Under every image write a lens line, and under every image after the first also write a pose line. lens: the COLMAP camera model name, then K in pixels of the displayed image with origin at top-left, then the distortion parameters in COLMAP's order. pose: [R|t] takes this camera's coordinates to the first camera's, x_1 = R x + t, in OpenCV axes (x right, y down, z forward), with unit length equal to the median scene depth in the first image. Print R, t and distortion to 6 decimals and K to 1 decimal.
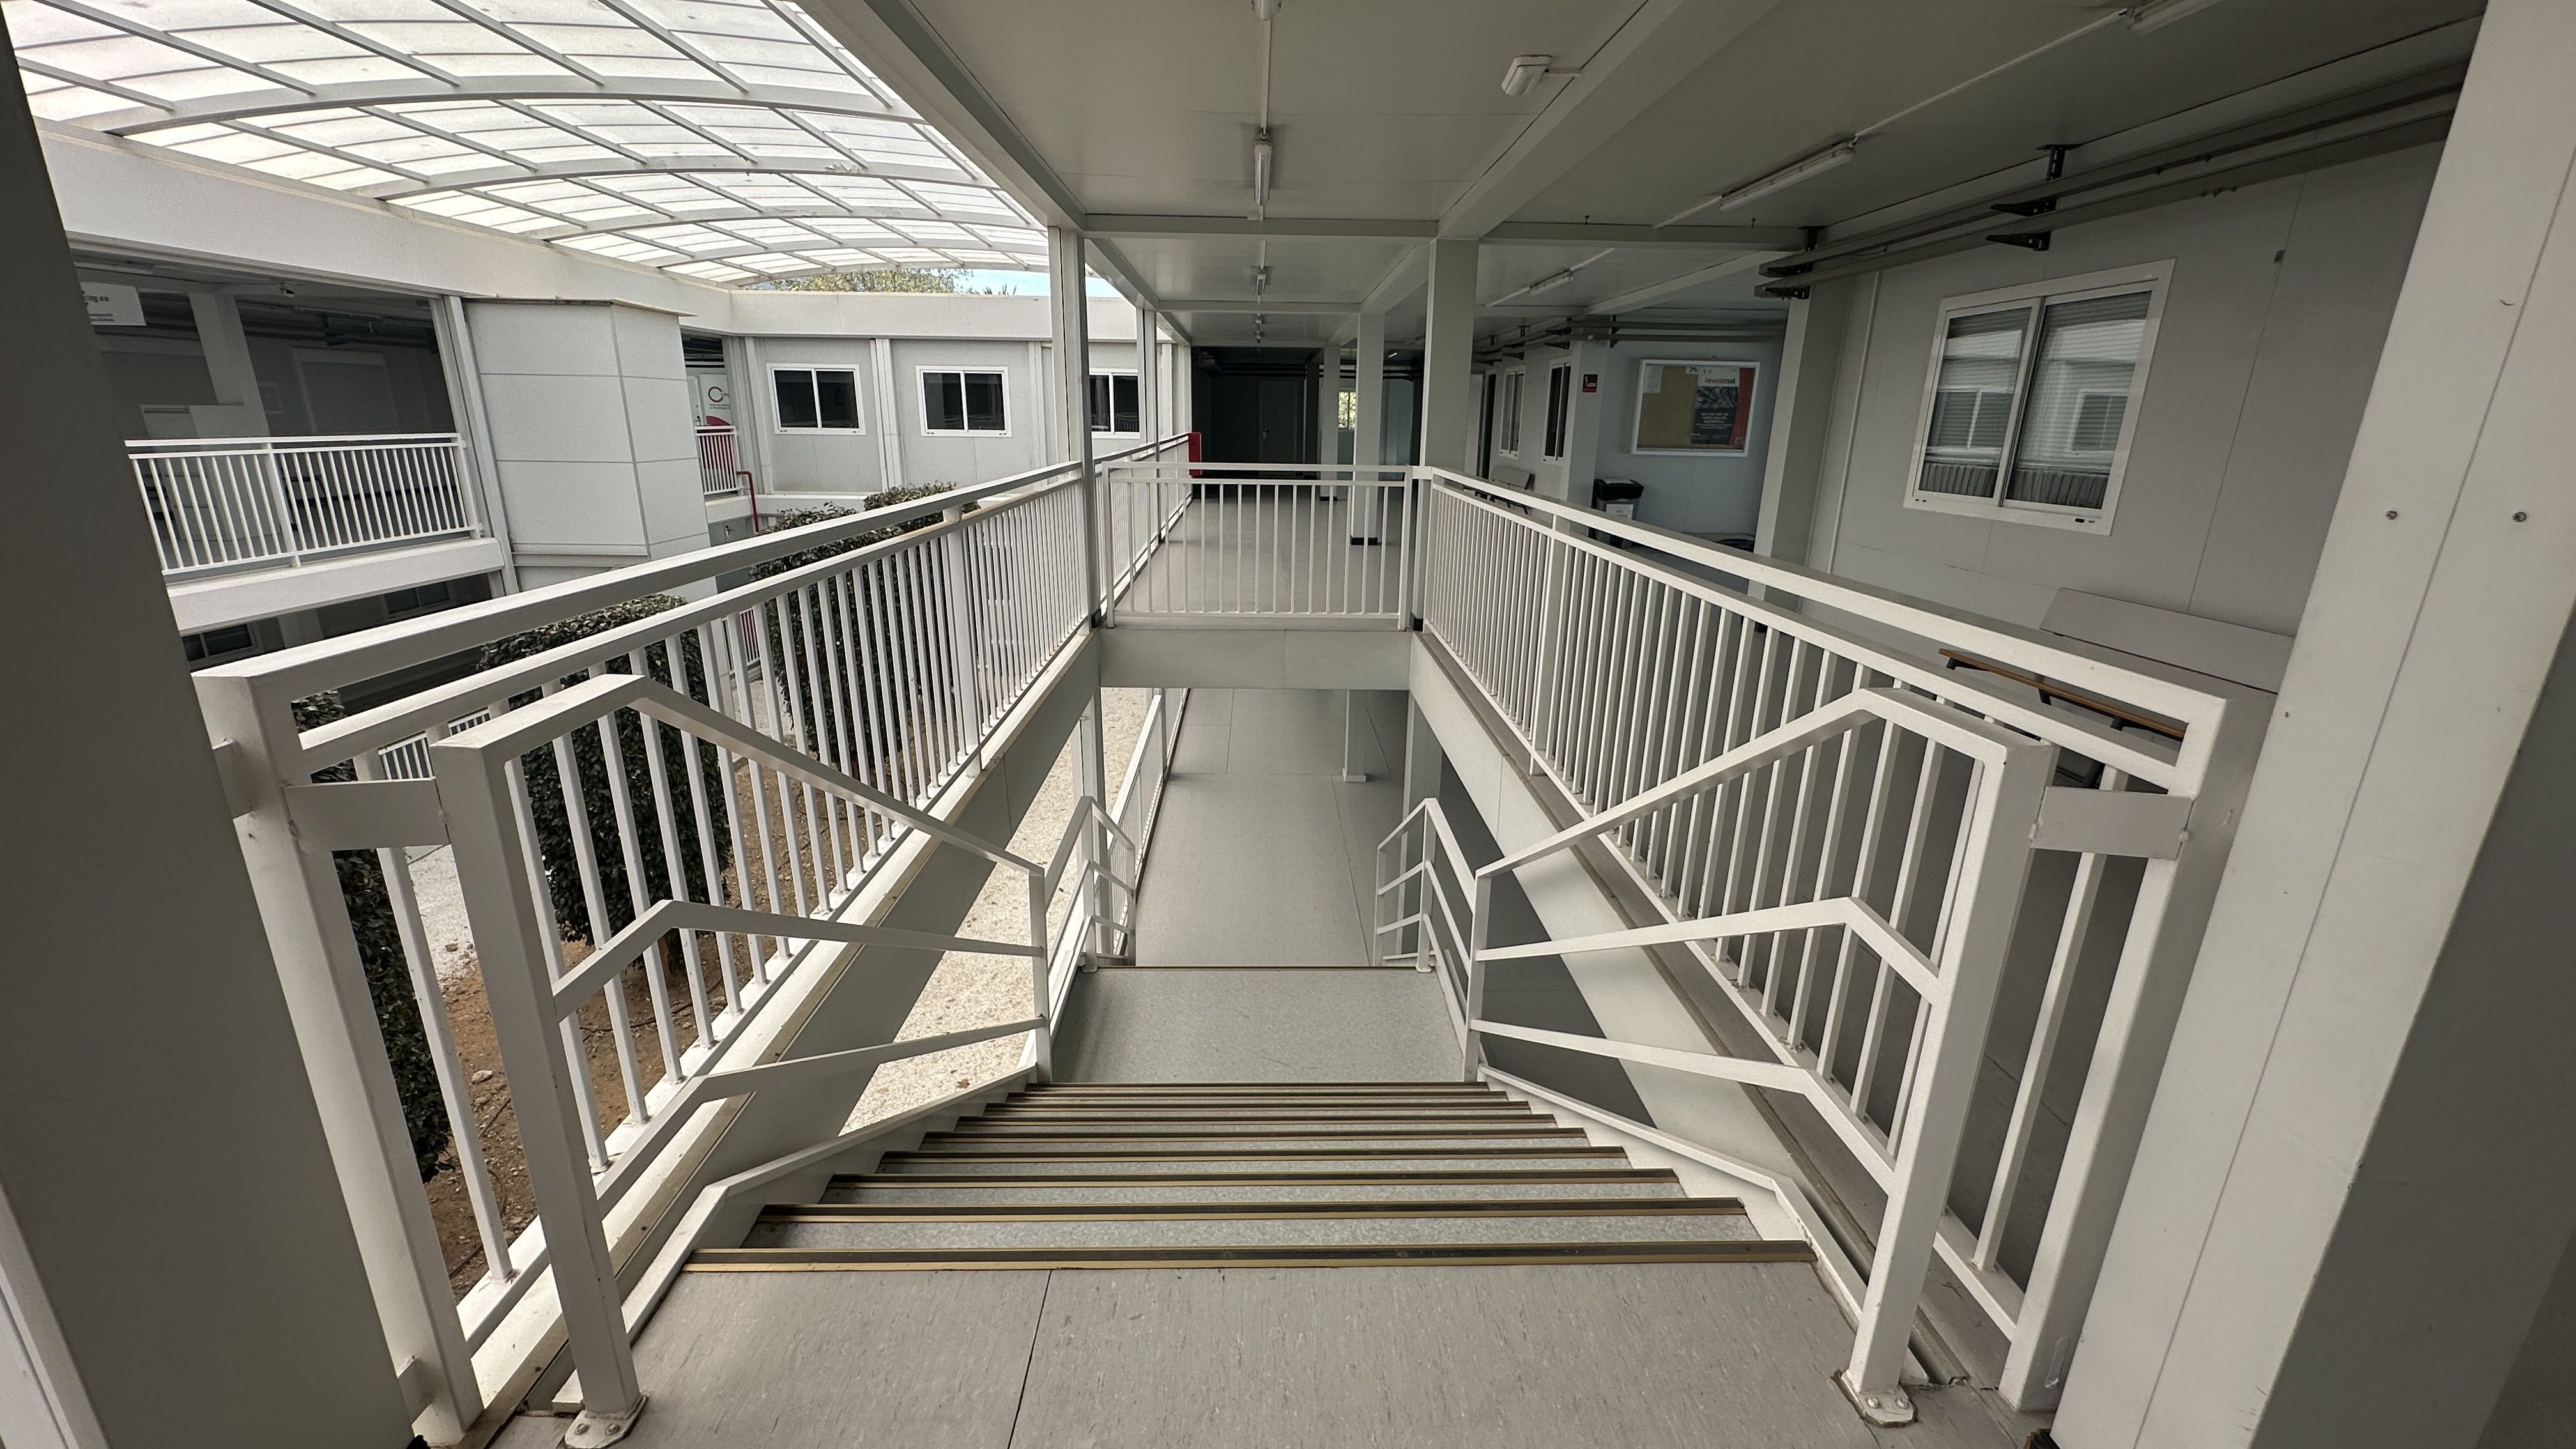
lens RADIAL K [[1038.8, 0, 1288.0], [0, 1038.8, 724.5], [0, 0, 1]] dist [-0.036645, -0.000109]
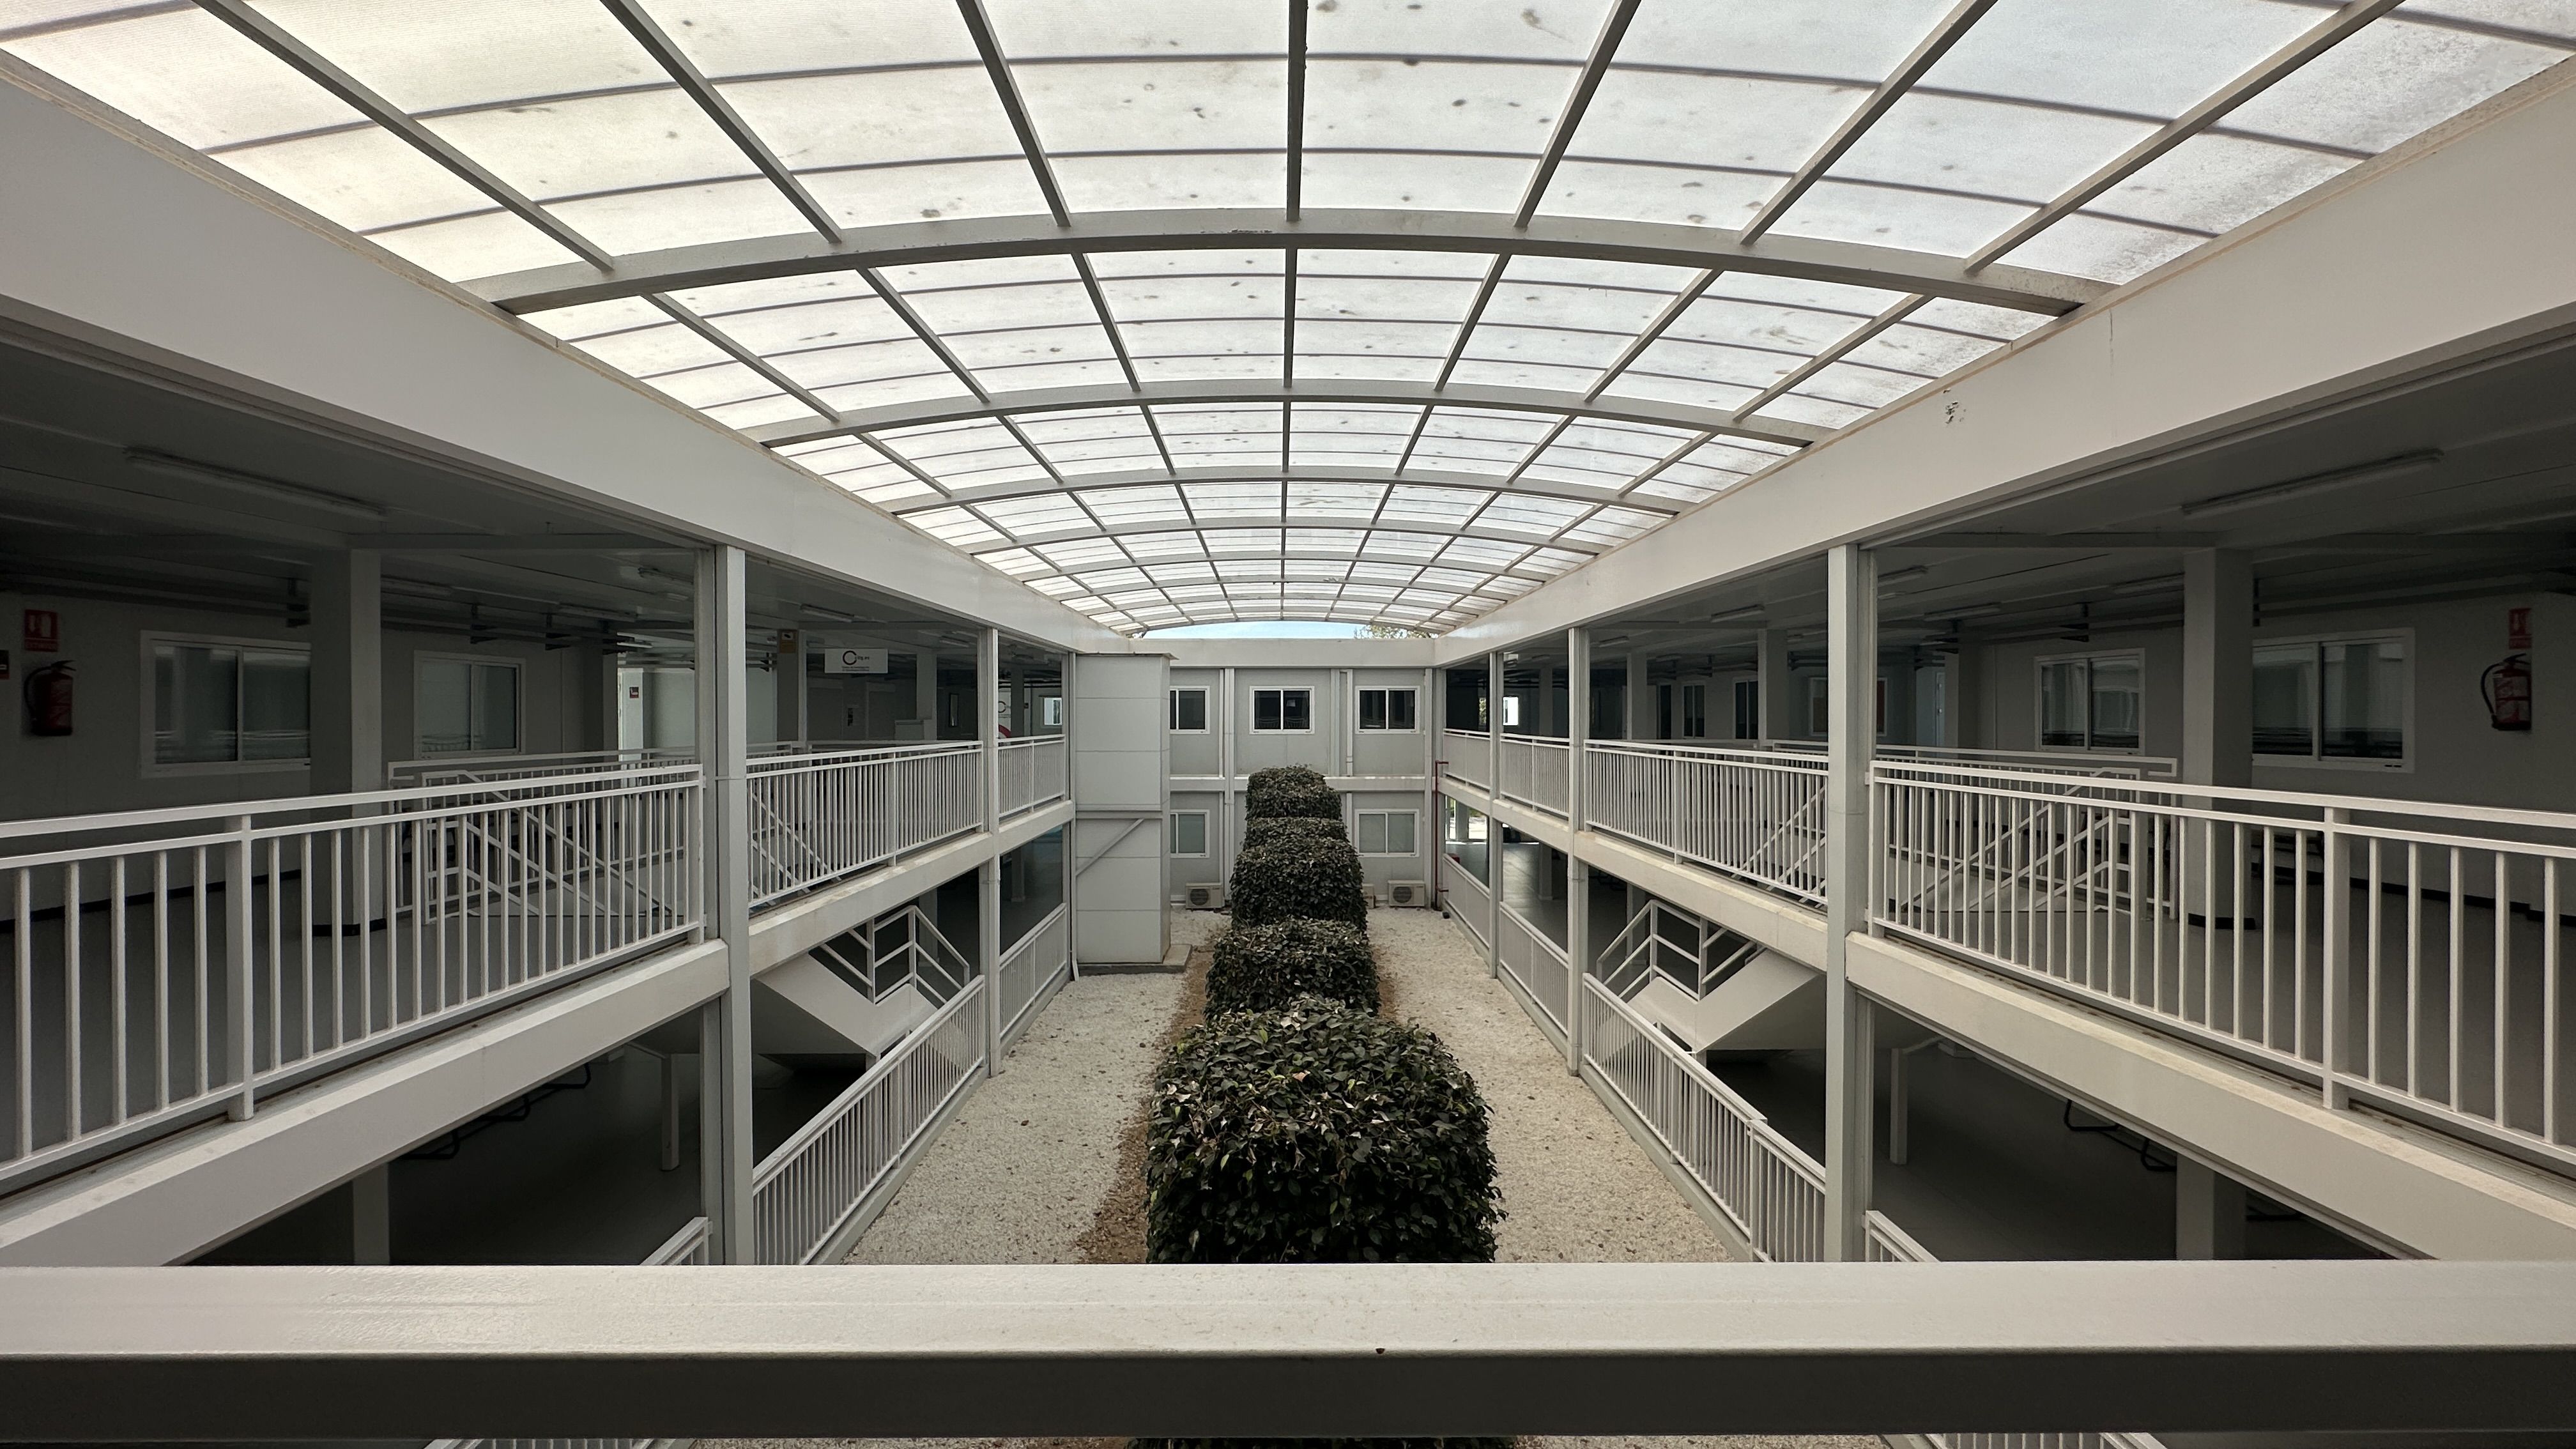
lens RADIAL K [[1033.6, 0, 1288.0], [0, 1033.6, 724.5], [0, 0, 1]] dist [-0.007109, -0.000281]
pose [[0.999516, -0.021155, -0.022812, -0.287003], [0.014064, 0.961274, -0.275235, 0.094900], [0.027751, 0.274781, 0.961106, -0.353464]]
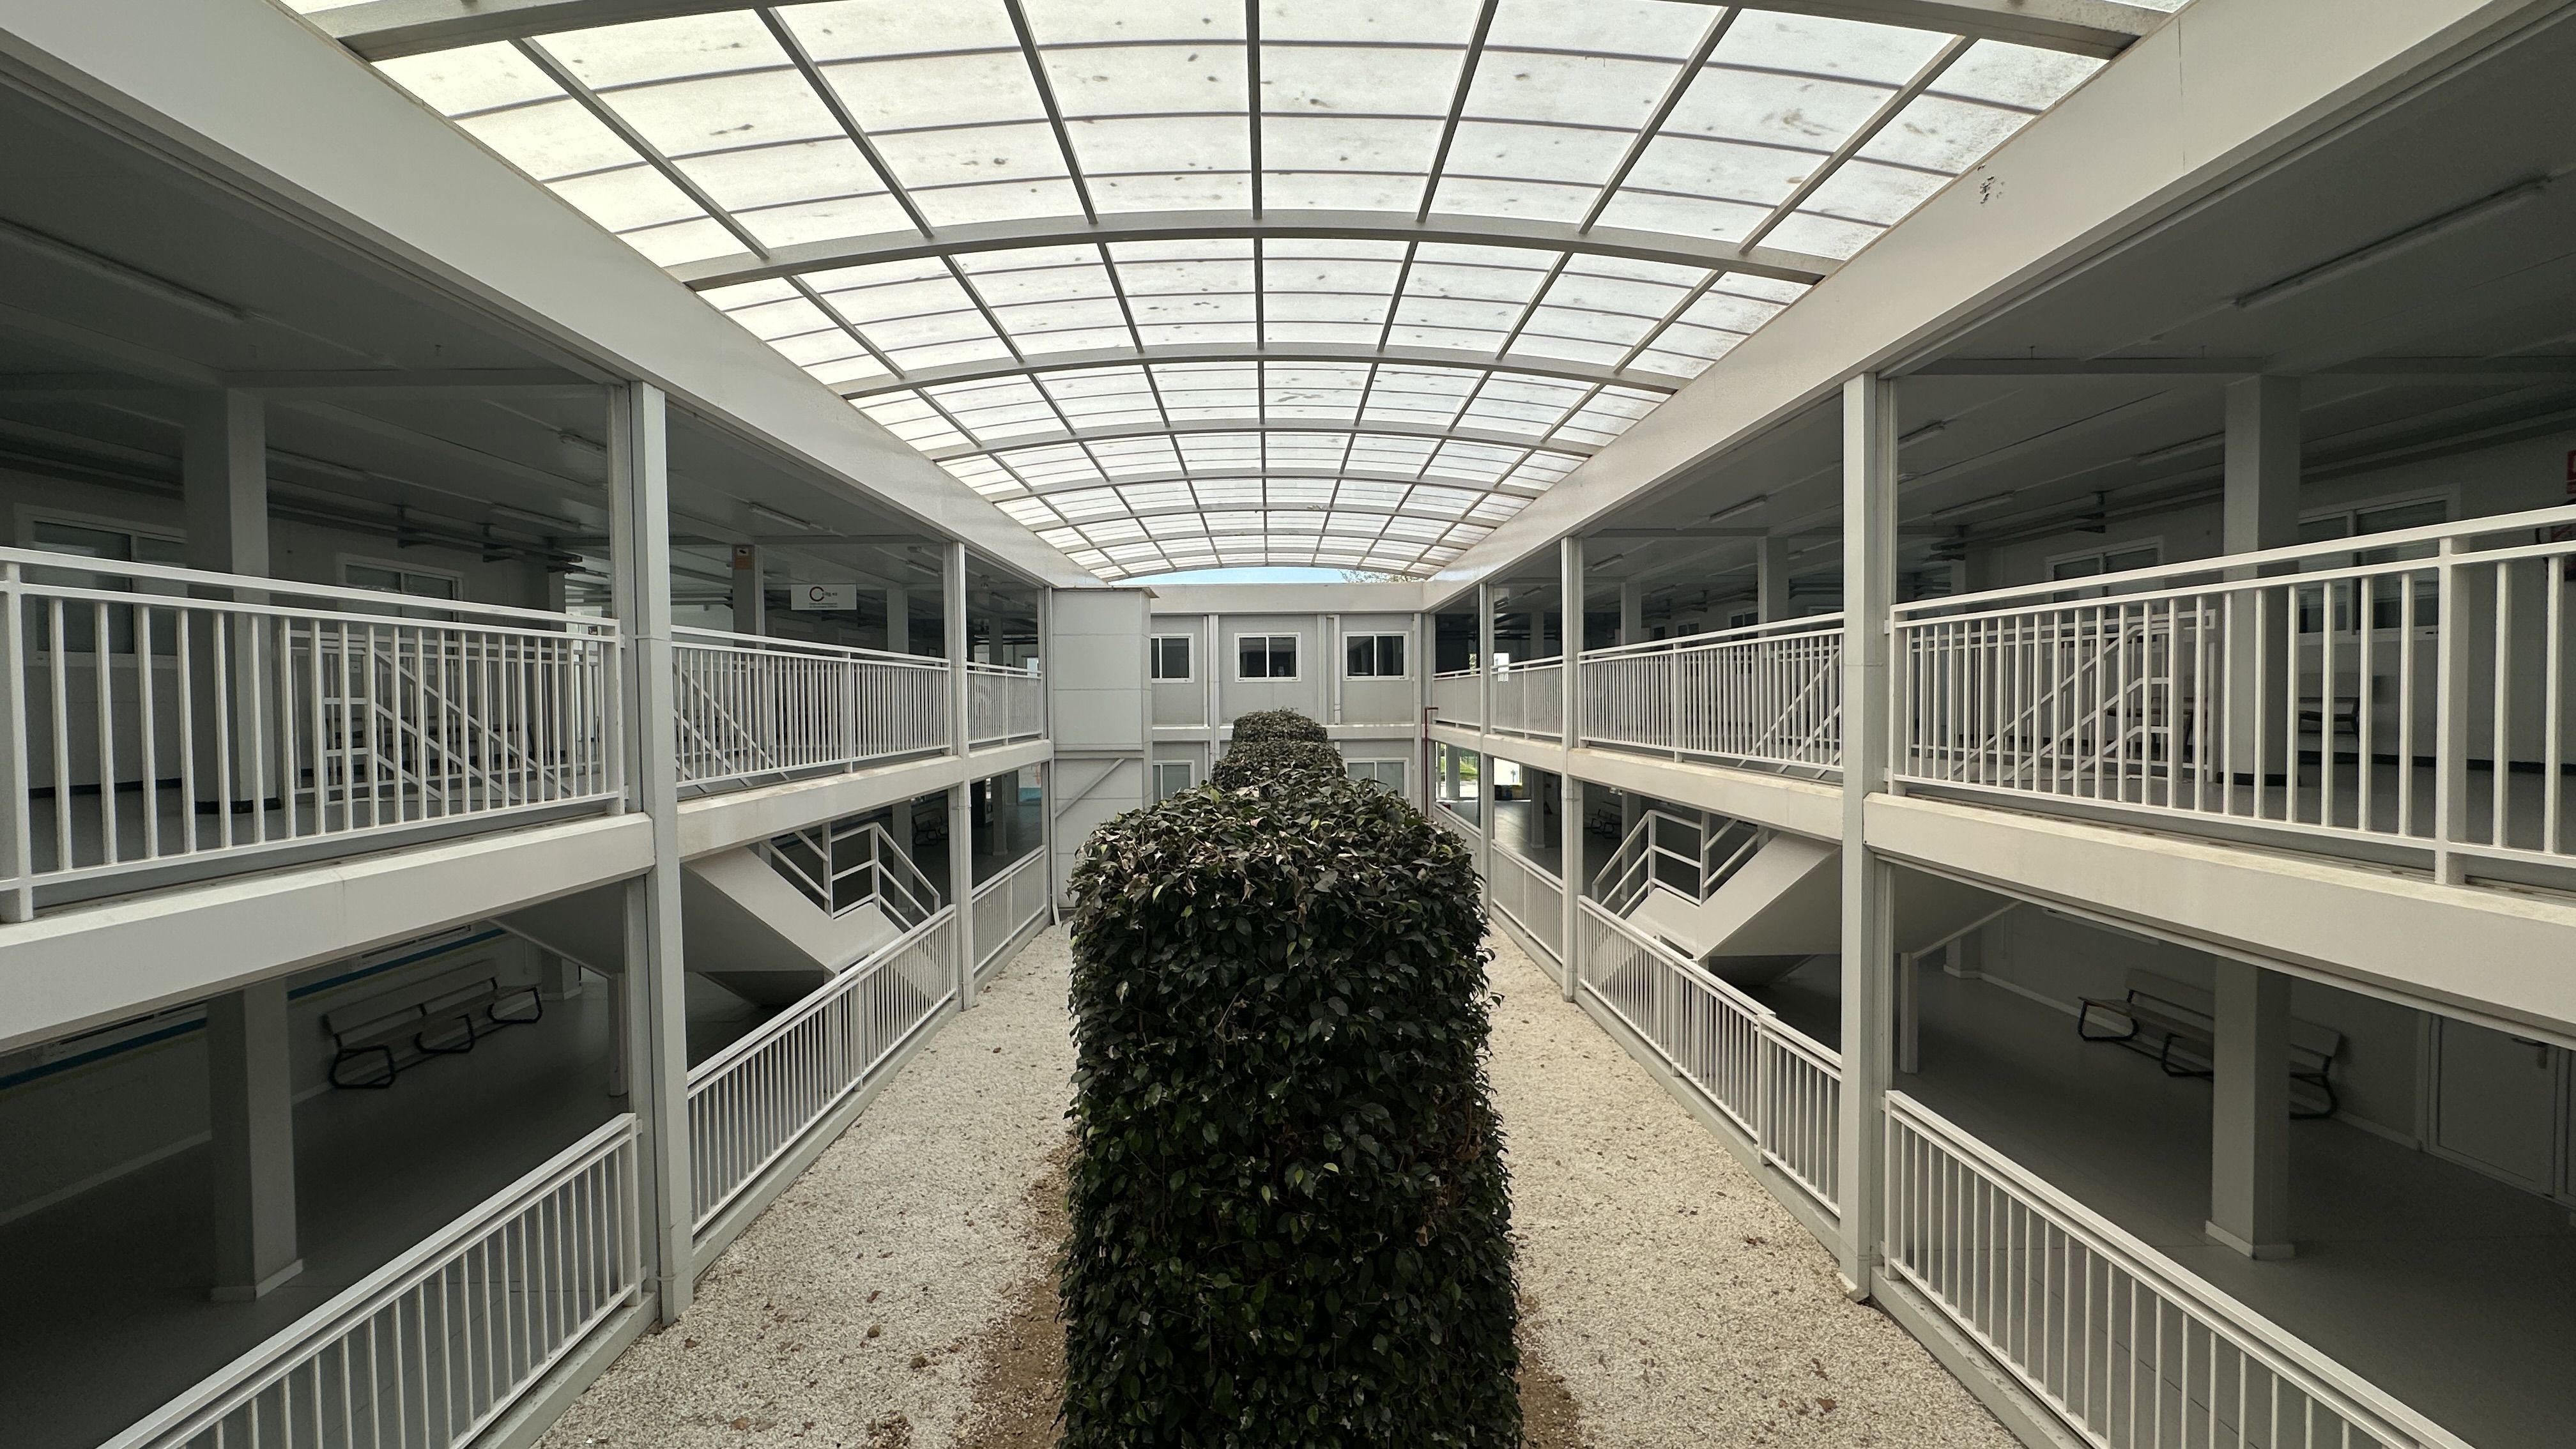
lens RADIAL K [[1033.6, 0, 1288.0], [0, 1033.6, 724.5], [0, 0, 1]] dist [-0.007109, -0.000281]
pose [[0.999431, -0.030389, -0.014601, -0.282436], [0.025574, 0.965527, -0.259044, 0.132434], [0.021970, 0.258524, 0.965755, -0.309756]]
